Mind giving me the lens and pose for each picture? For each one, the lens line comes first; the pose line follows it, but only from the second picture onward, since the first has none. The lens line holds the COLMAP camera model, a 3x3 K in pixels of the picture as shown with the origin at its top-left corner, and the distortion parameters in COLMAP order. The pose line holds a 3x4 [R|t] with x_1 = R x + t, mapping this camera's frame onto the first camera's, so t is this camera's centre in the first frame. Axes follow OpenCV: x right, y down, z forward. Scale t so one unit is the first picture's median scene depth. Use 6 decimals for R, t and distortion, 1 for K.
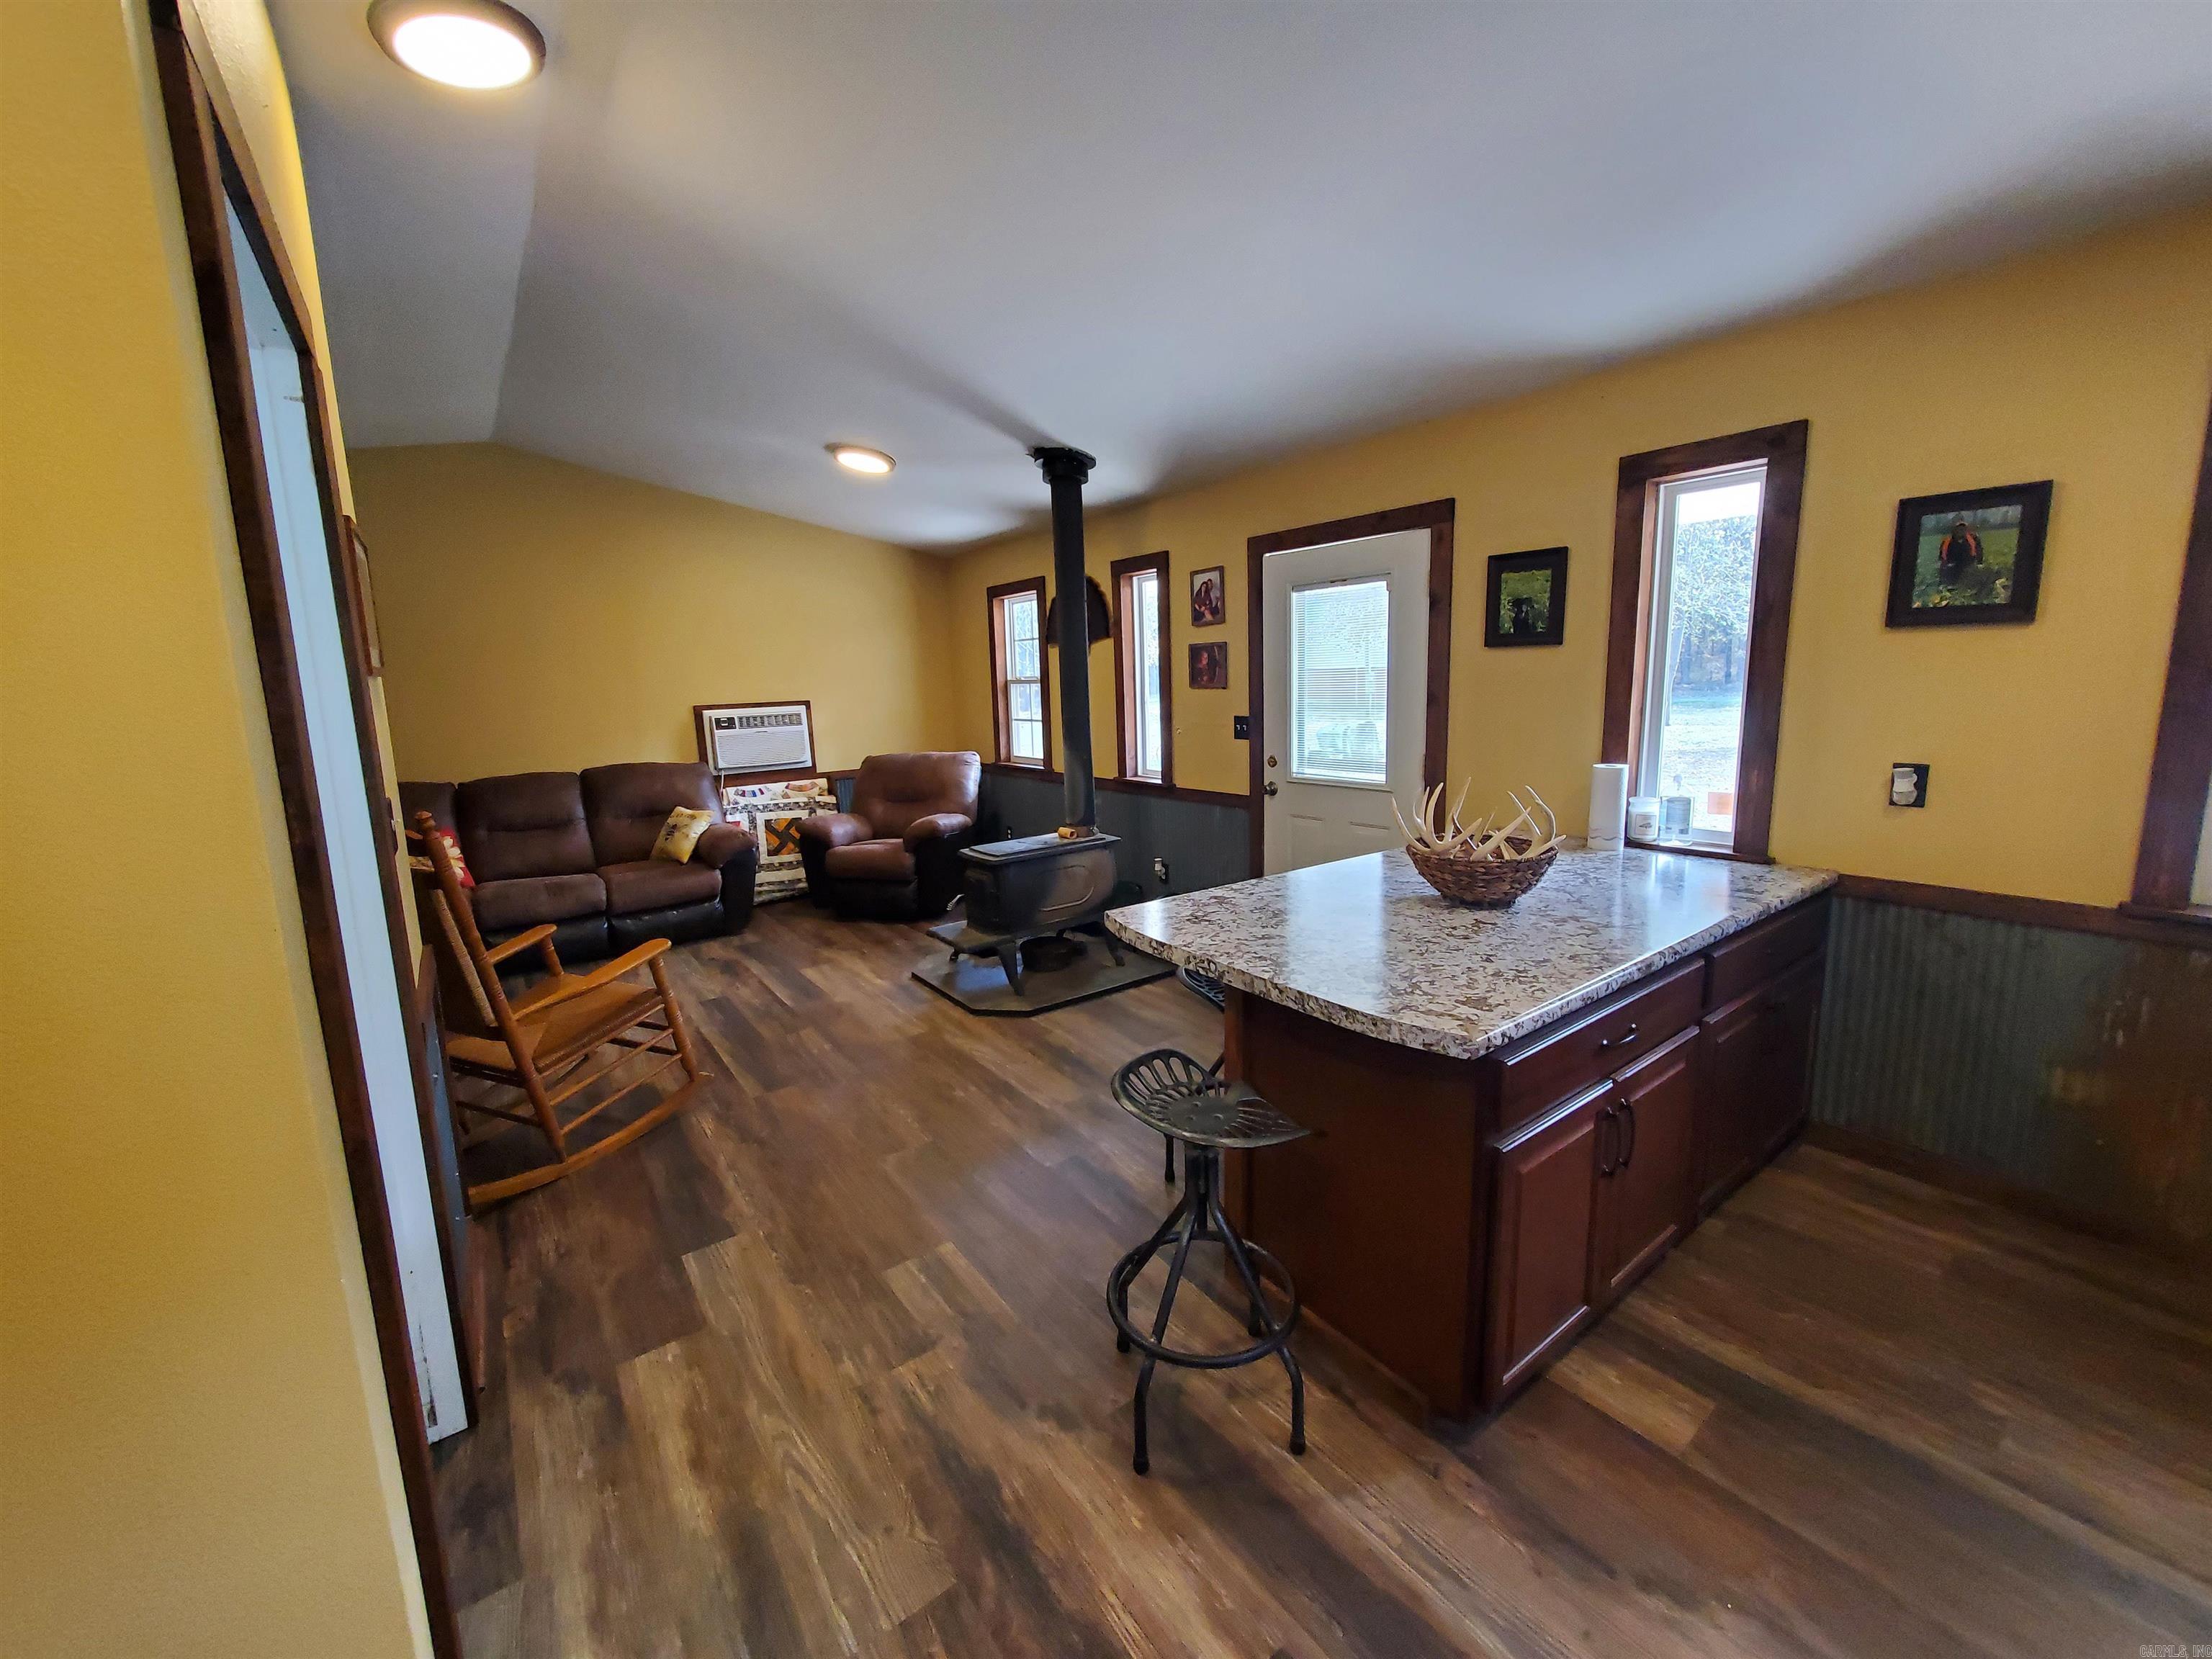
lens RADIAL K [[873.8, 0, 1111.4], [0, 873.8, 816.2], [0, 0, 1]] dist [-0.000122, -0.000556]
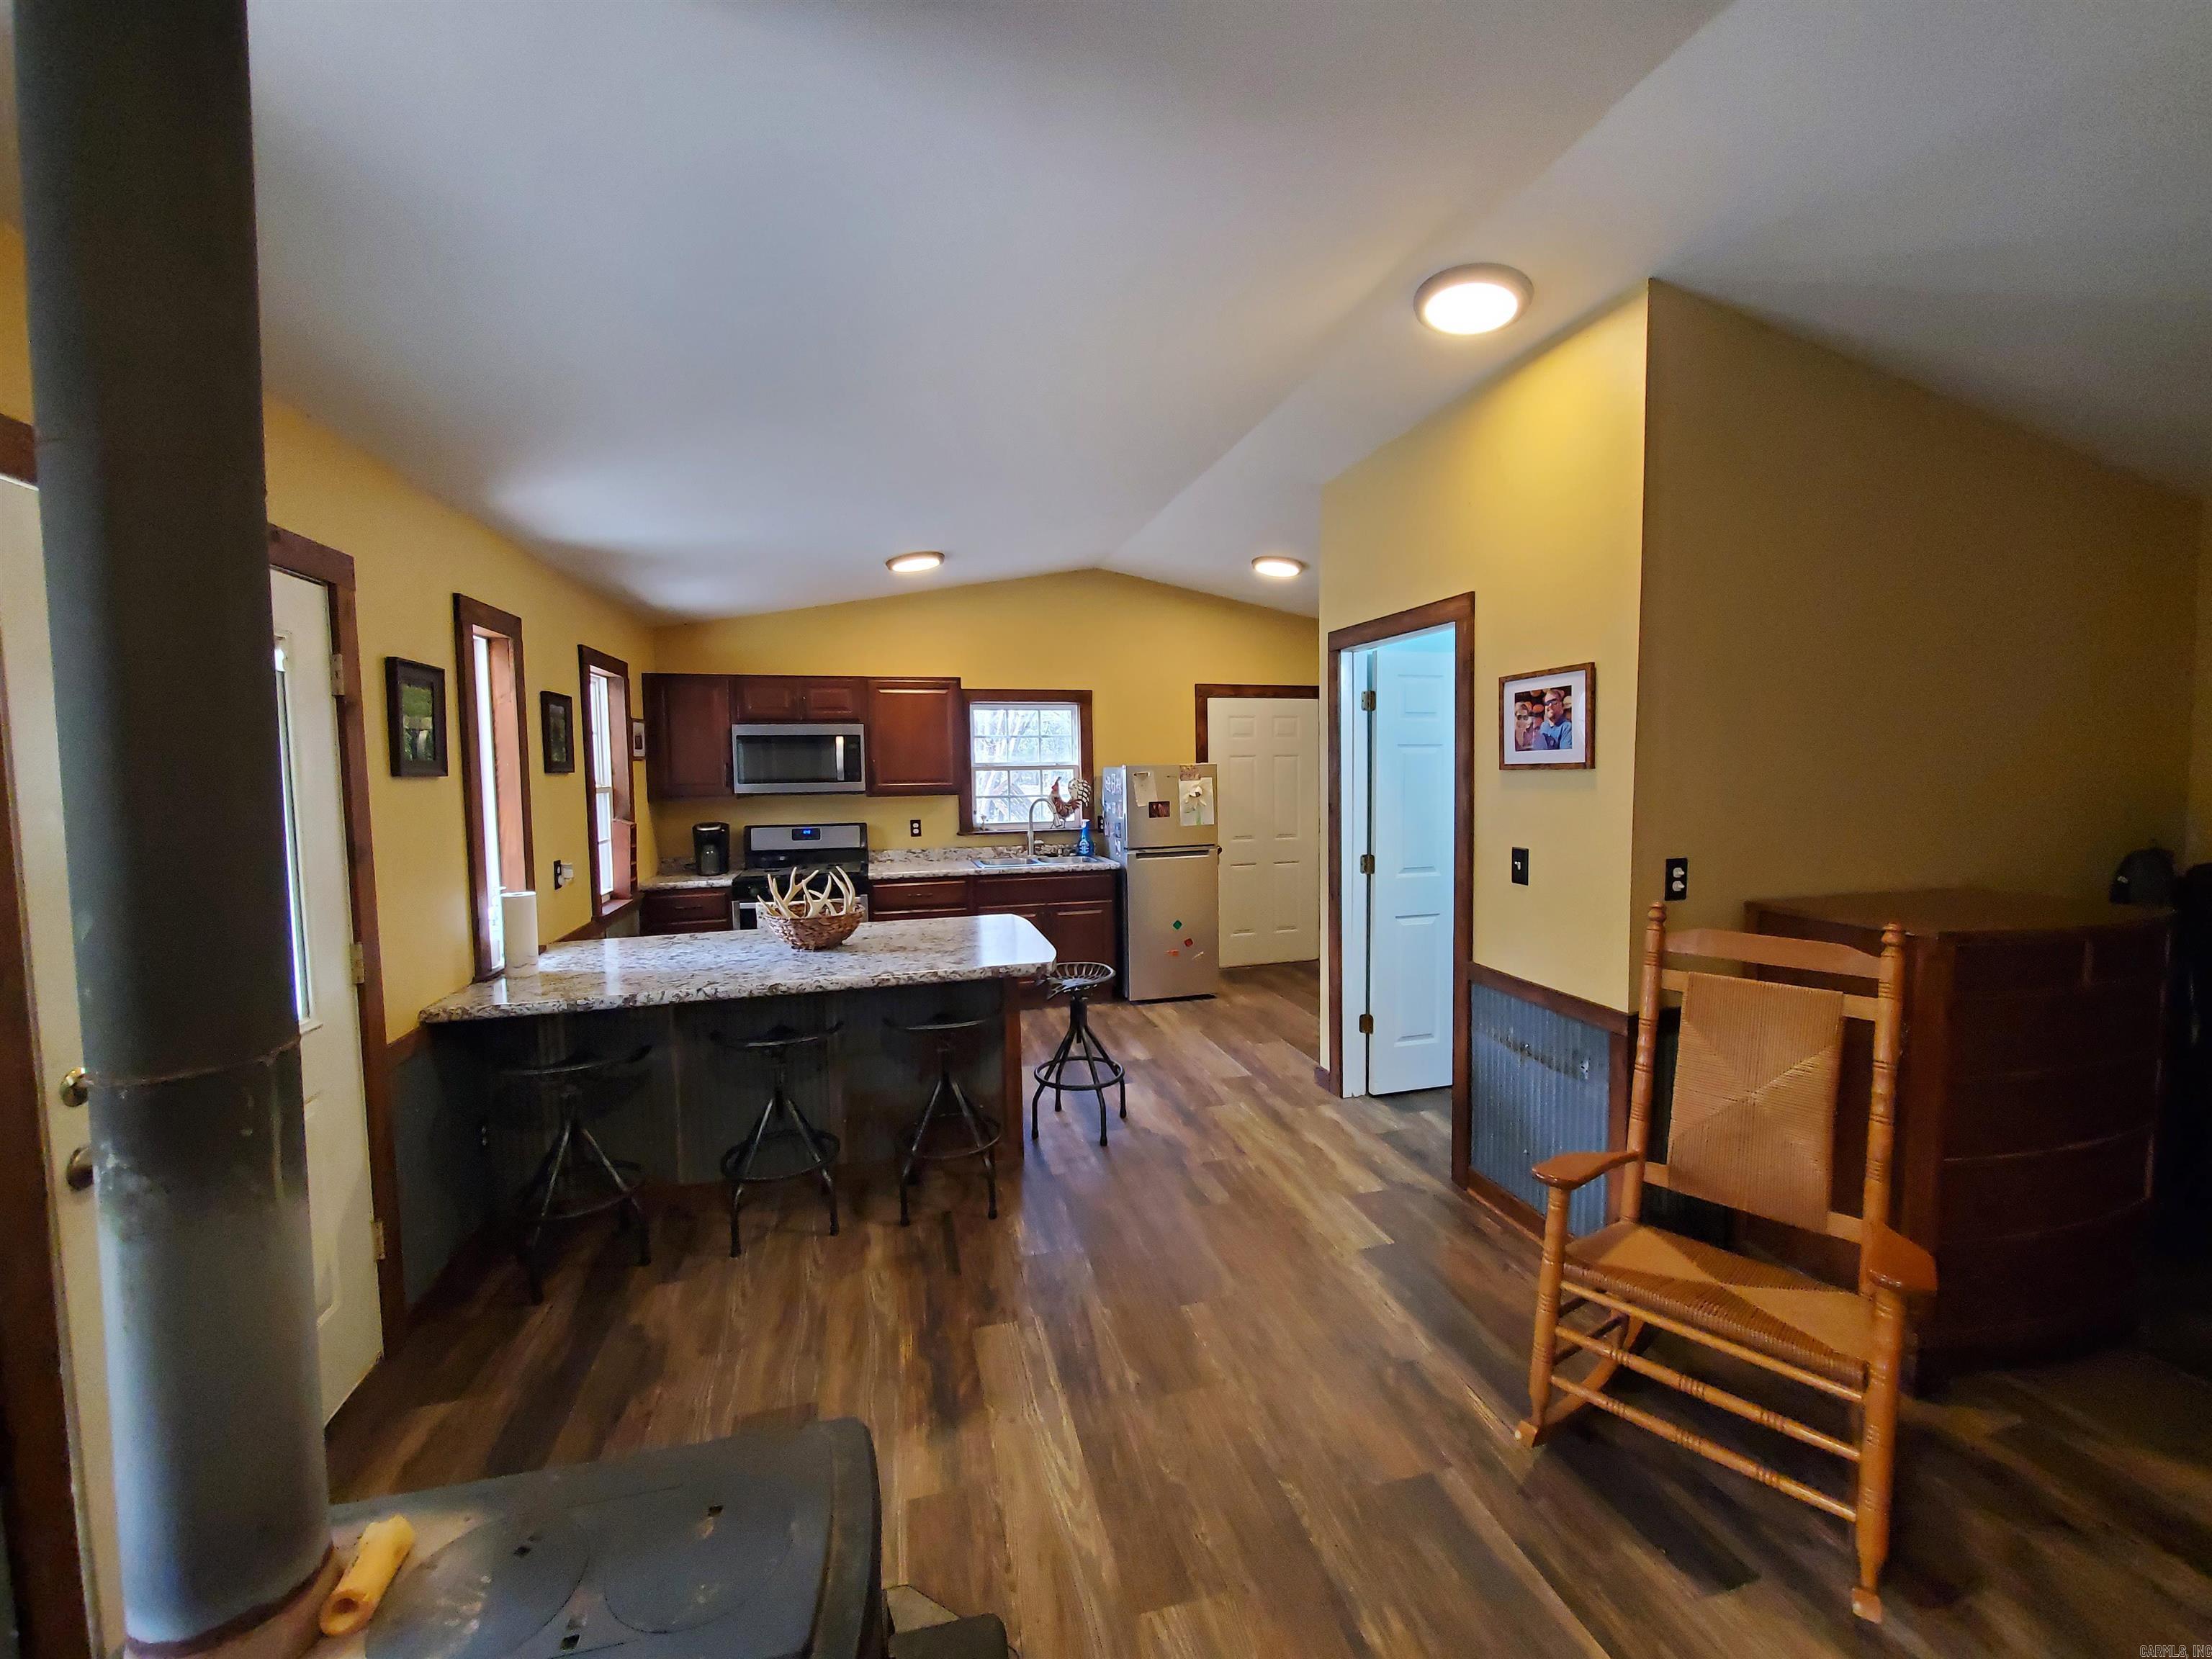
lens RADIAL K [[873.8, 0, 1111.4], [0, 873.8, 816.2], [0, 0, 1]] dist [-0.000122, -0.000556]
pose [[-0.929508, 0.018779, 0.368324, -0.306812], [0.097424, 0.975730, 0.196112, -0.189095], [-0.355702, 0.218171, -0.908778, 1.117274]]
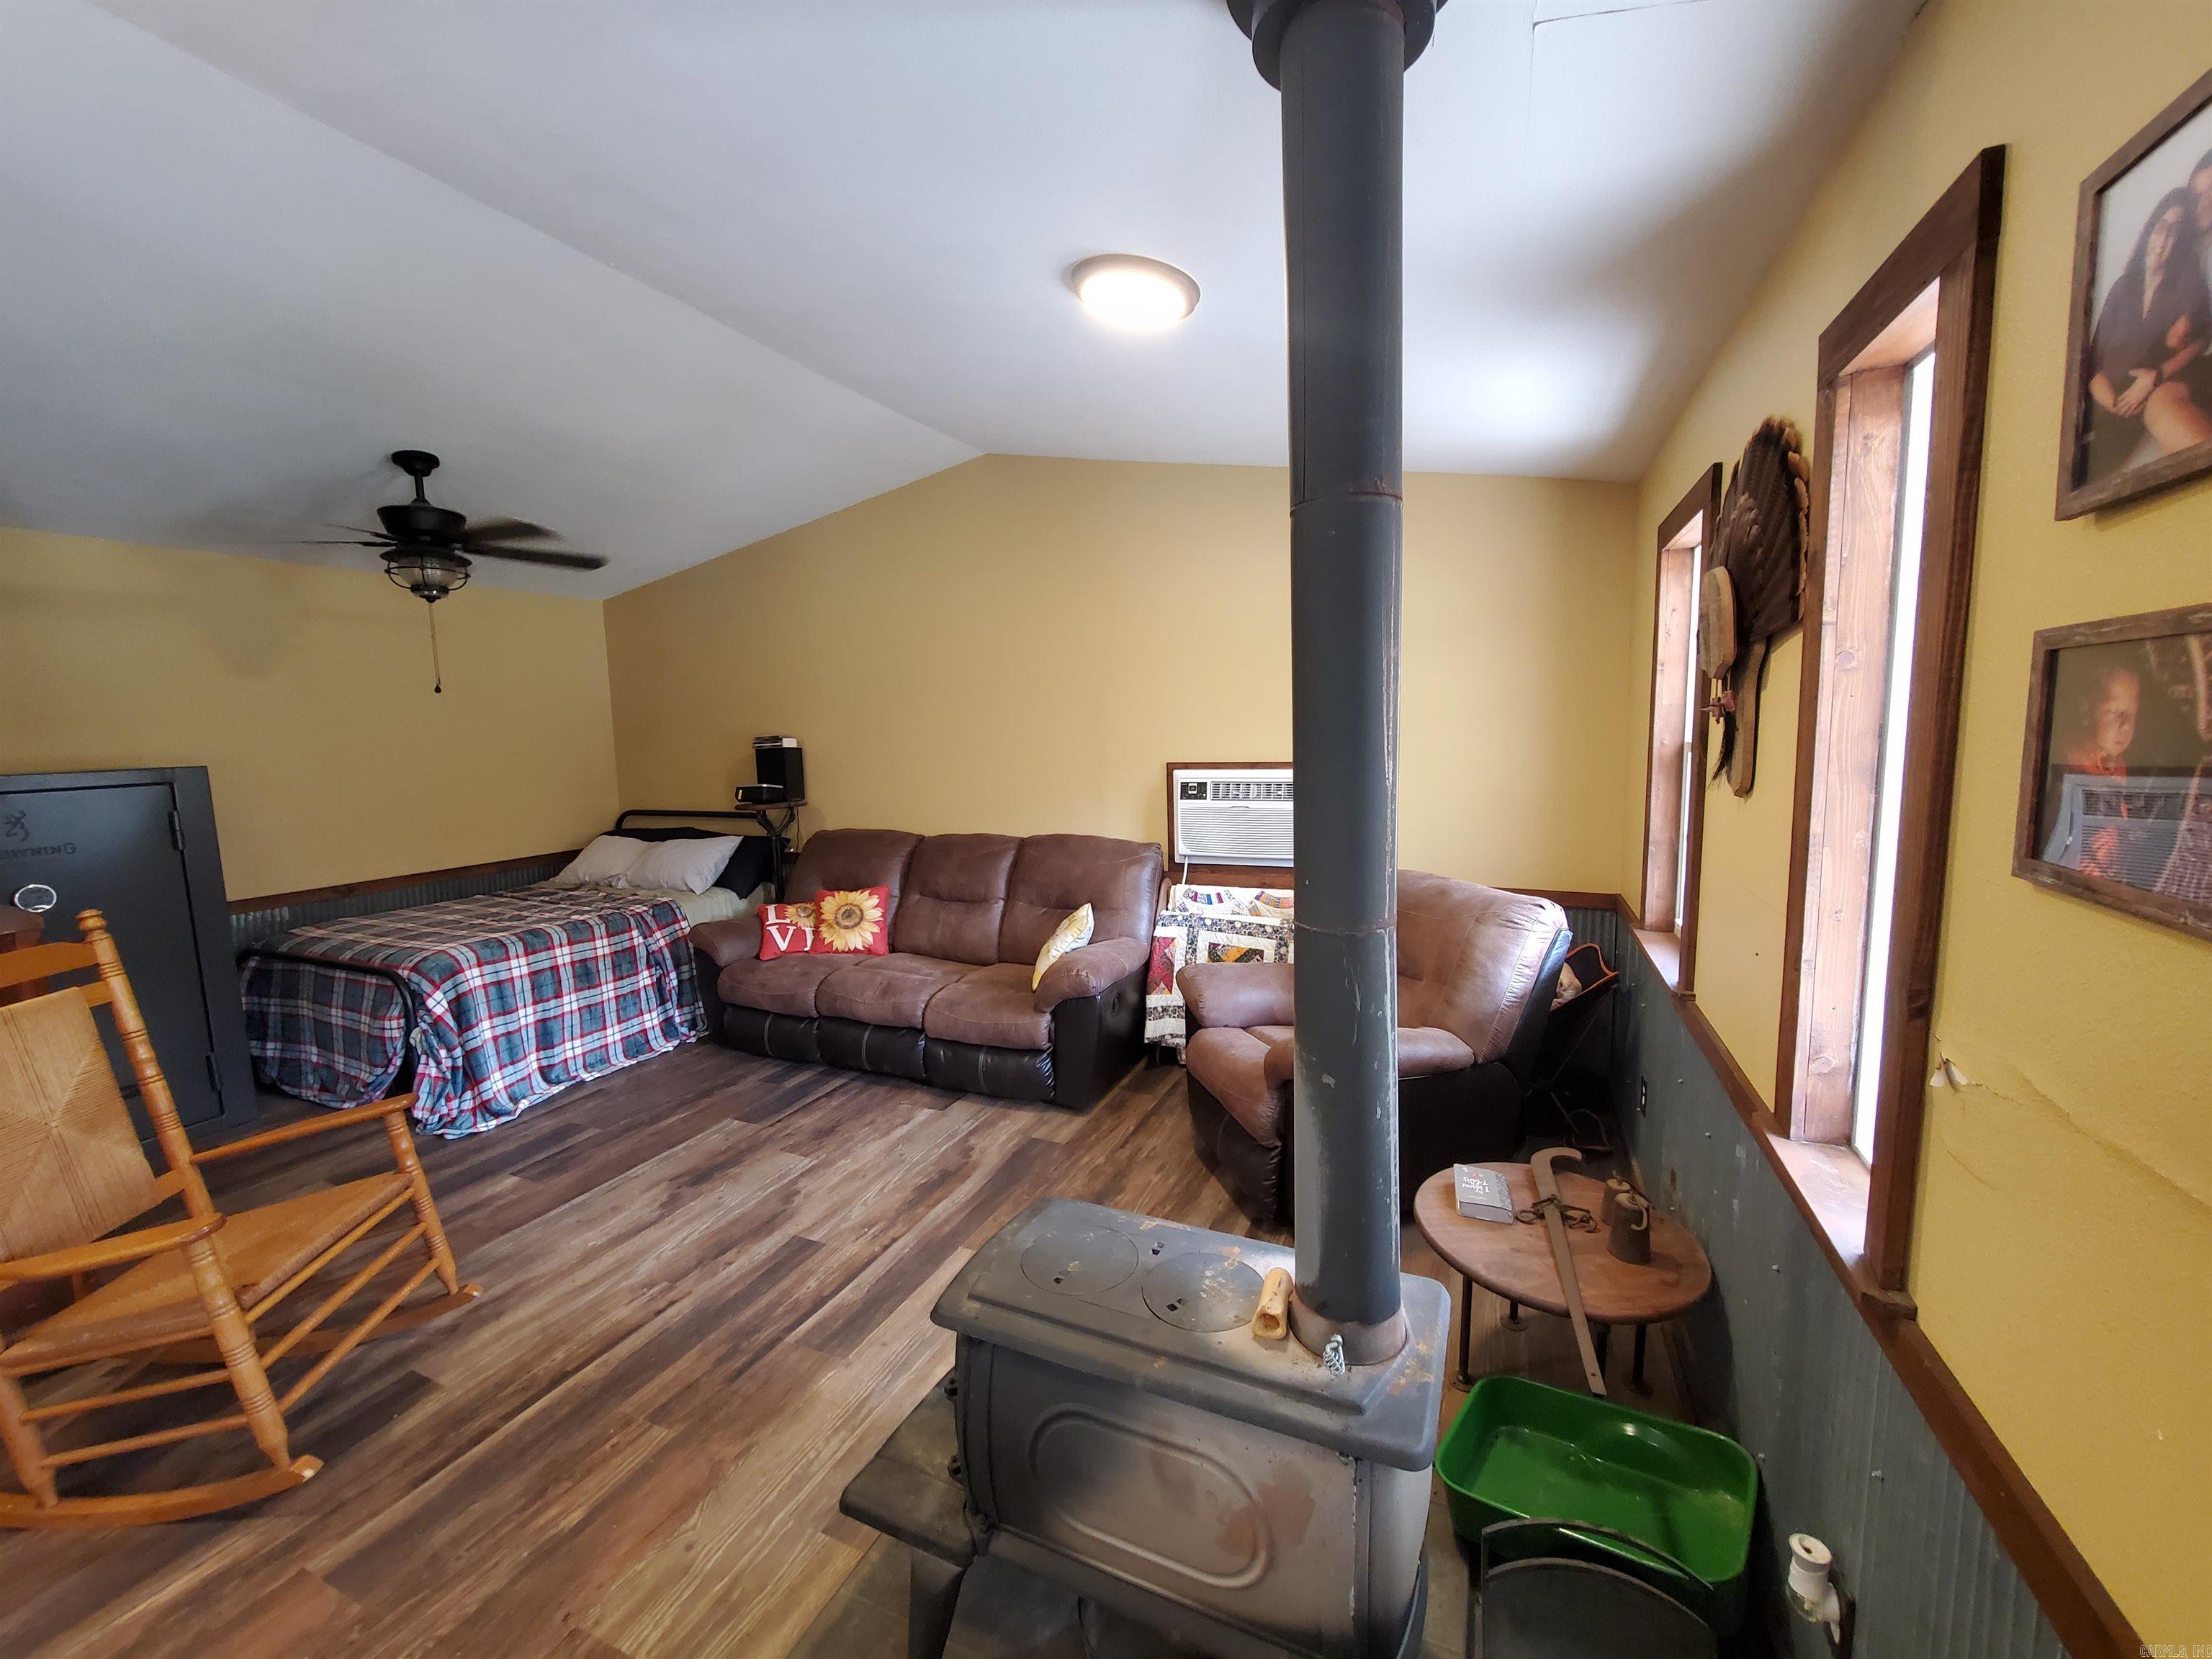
lens RADIAL K [[876.6, 0, 1108.5], [0, 876.6, 815.3], [0, 0, 1]] dist [-0.008719, -0.000297]
pose [[0.489915, 0.112015, -0.864544, 0.161934], [-0.130758, 0.989934, 0.054164, -0.155923], [0.861908, 0.086510, 0.499630, 0.813031]]
